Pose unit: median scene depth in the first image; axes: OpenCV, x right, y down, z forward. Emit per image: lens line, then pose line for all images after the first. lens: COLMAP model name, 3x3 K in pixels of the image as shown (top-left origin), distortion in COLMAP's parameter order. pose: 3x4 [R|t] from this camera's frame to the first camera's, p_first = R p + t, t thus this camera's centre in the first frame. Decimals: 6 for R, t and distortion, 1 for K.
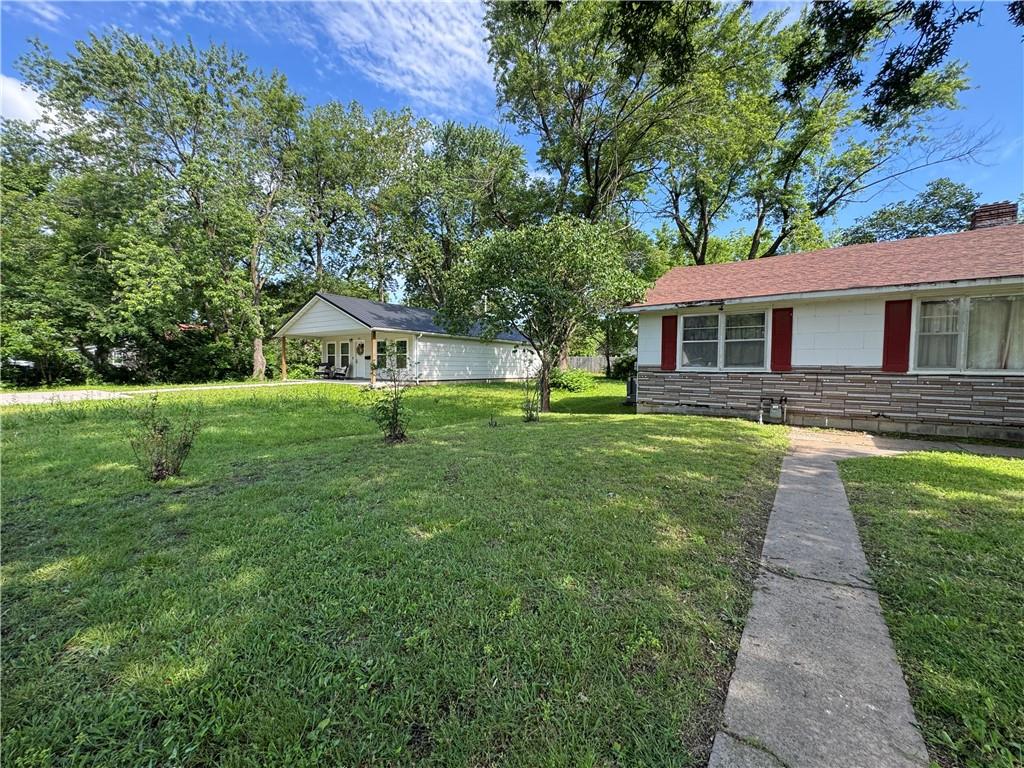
lens RADIAL K [[410.7, 0, 511.3], [0, 410.7, 384.6], [0, 0, 1]] dist [-0.005193, 0.000587]
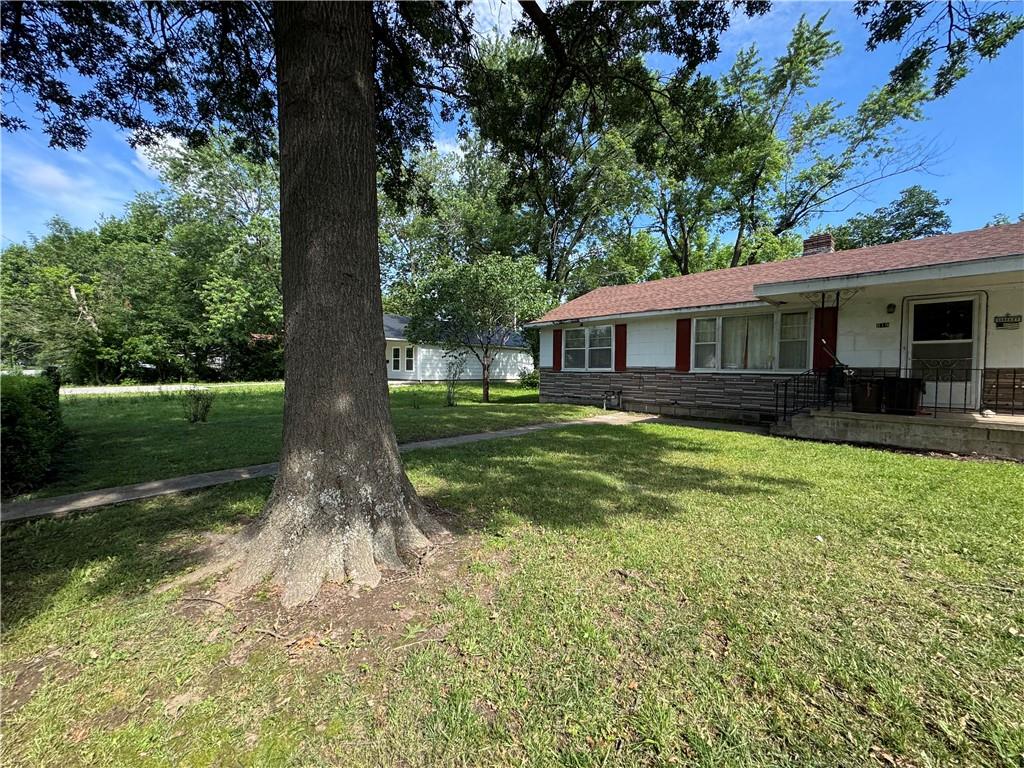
lens RADIAL K [[410.7, 0, 513.1], [0, 410.7, 383.5], [0, 0, 1]] dist [-0.005193, 0.000587]
pose [[0.988605, 0.005954, -0.150416, 0.256295], [-0.007514, 0.999924, -0.009808, 0.012328], [0.150346, 0.010826, 0.988574, -0.195069]]
